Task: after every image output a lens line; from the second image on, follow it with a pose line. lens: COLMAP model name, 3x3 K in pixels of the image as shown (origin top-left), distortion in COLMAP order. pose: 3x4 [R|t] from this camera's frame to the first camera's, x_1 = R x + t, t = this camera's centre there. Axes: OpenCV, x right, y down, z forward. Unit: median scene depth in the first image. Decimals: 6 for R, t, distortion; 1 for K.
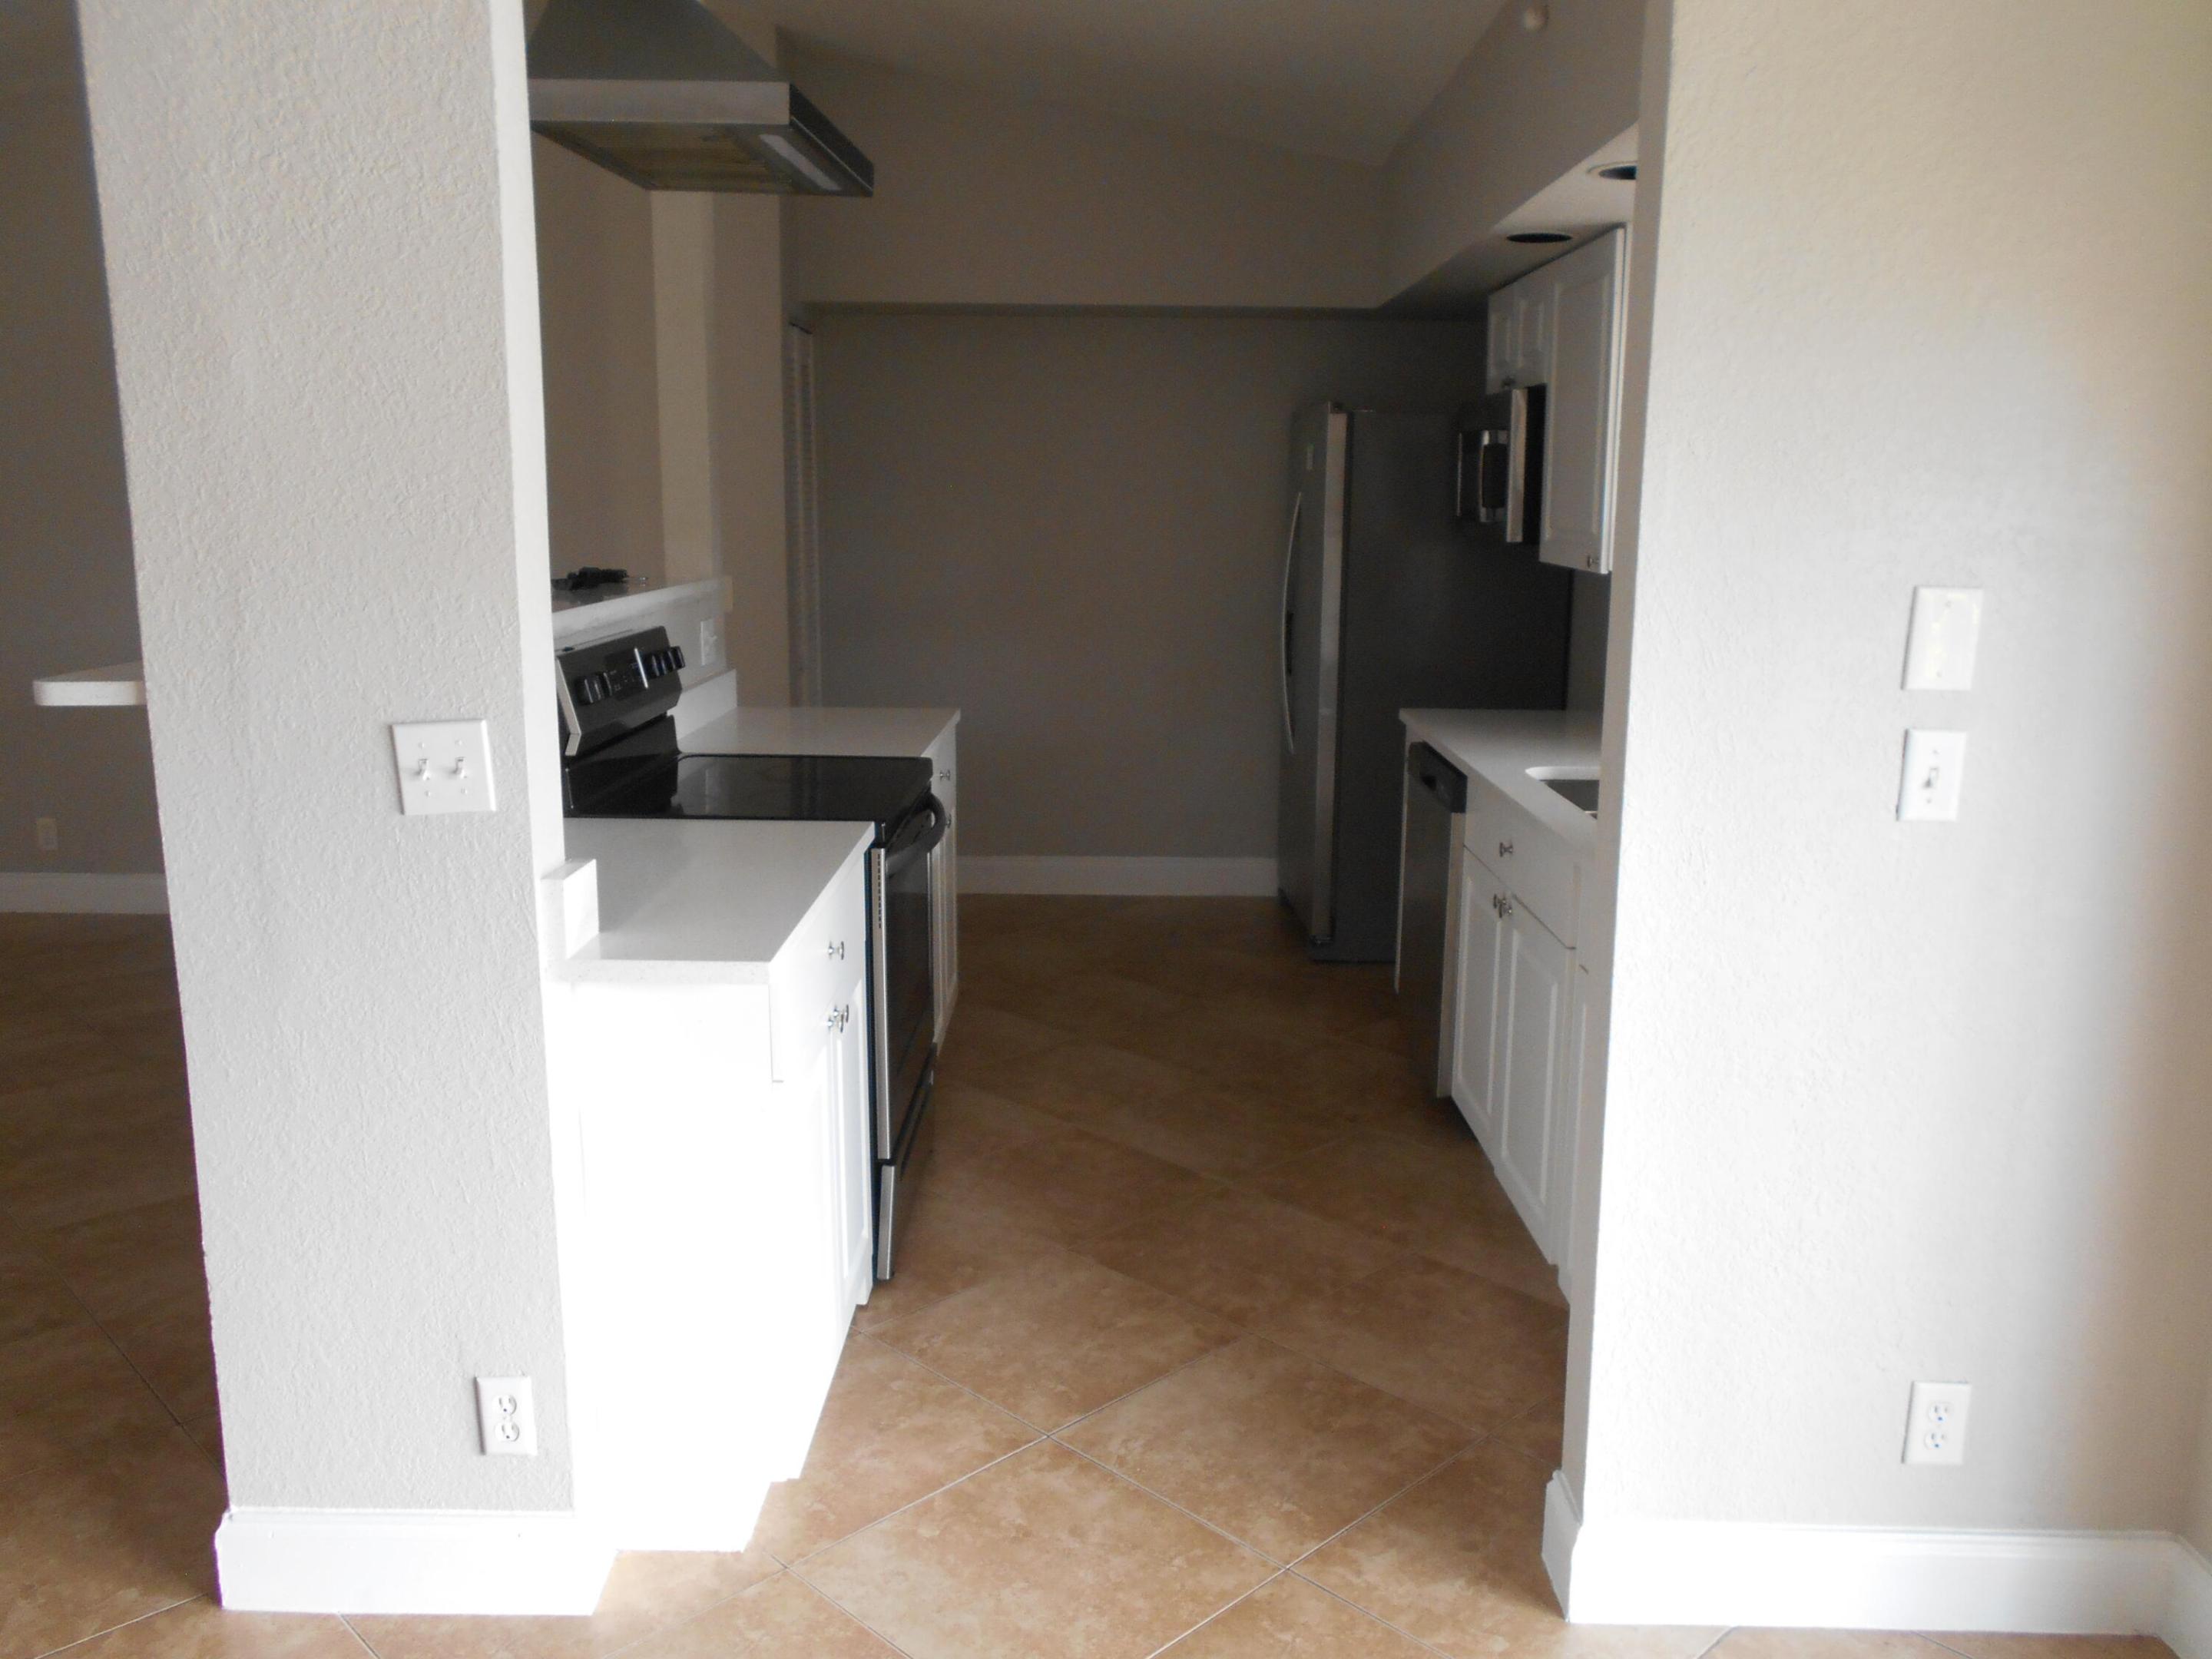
lens RADIAL K [[1796.7, 0, 1147.6], [0, 1796.7, 834.5], [0, 0, 1]] dist [-0.076171, 0.010386]
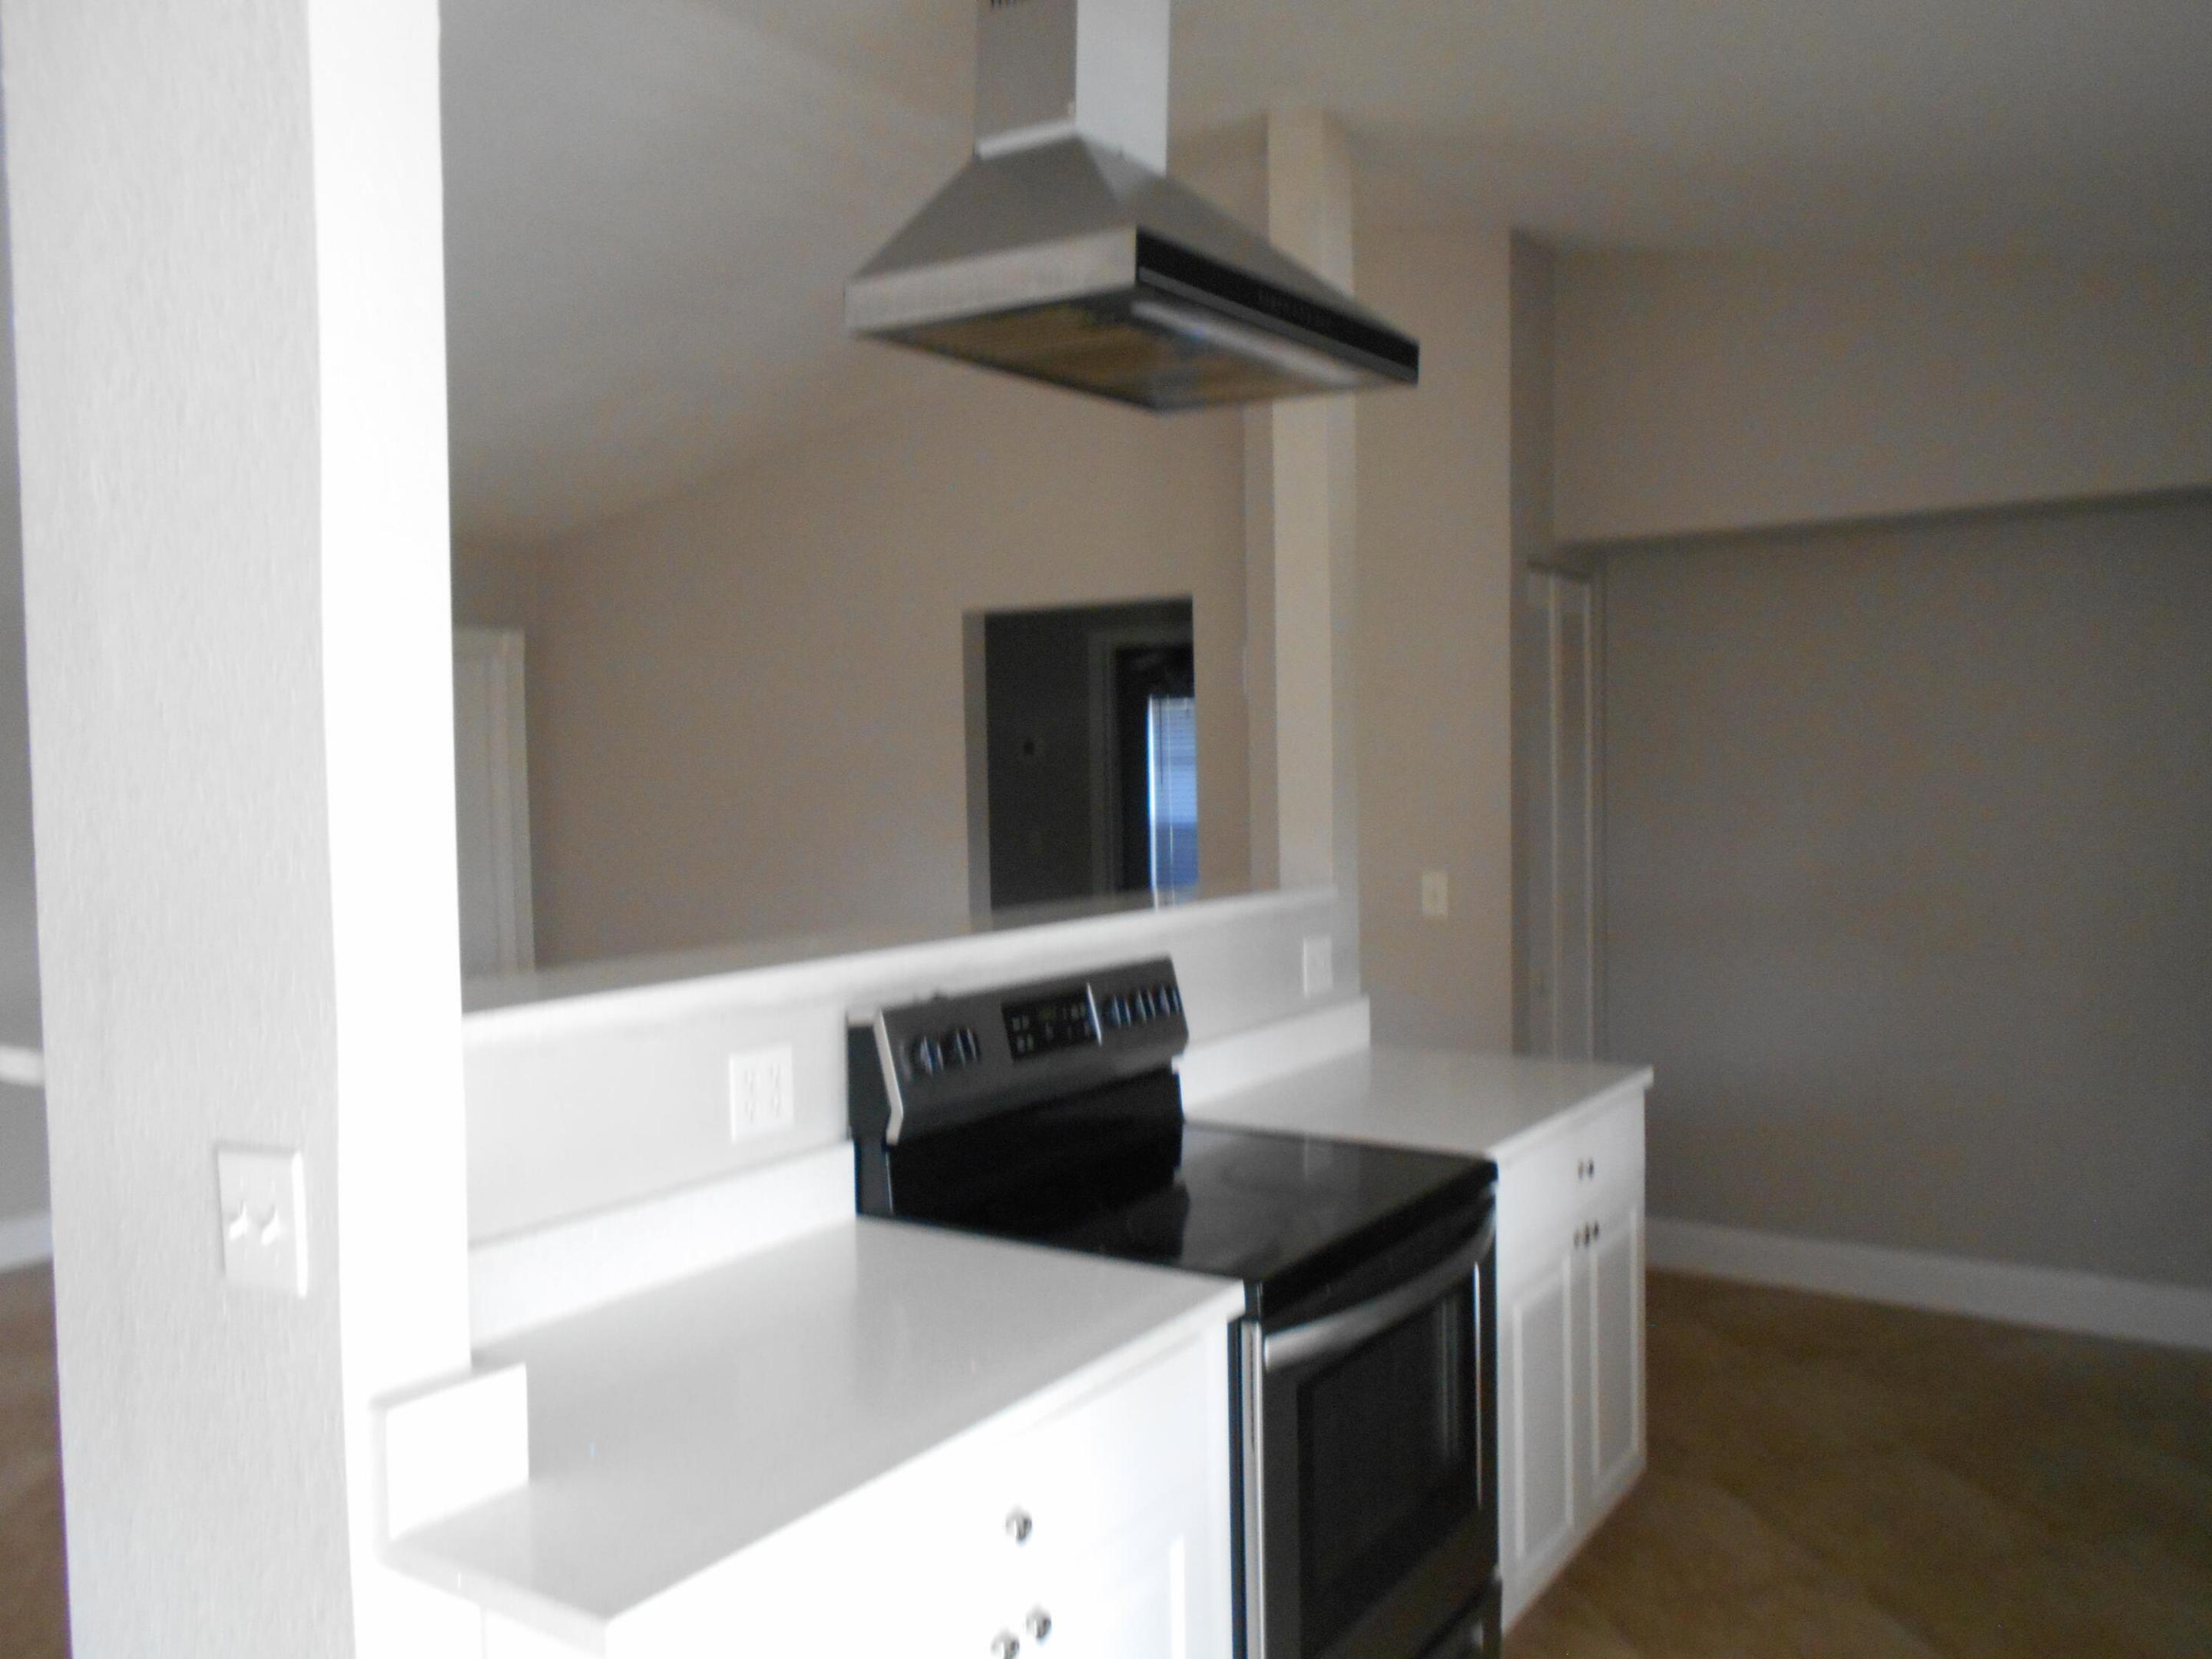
lens RADIAL K [[1796.7, 0, 1147.6], [0, 1796.7, 834.5], [0, 0, 1]] dist [-0.076171, 0.010386]
pose [[0.841728, -0.007359, -0.539851, 0.150700], [-0.072831, 0.989220, -0.127042, -0.073126], [0.534966, 0.146253, 0.832118, 0.361574]]
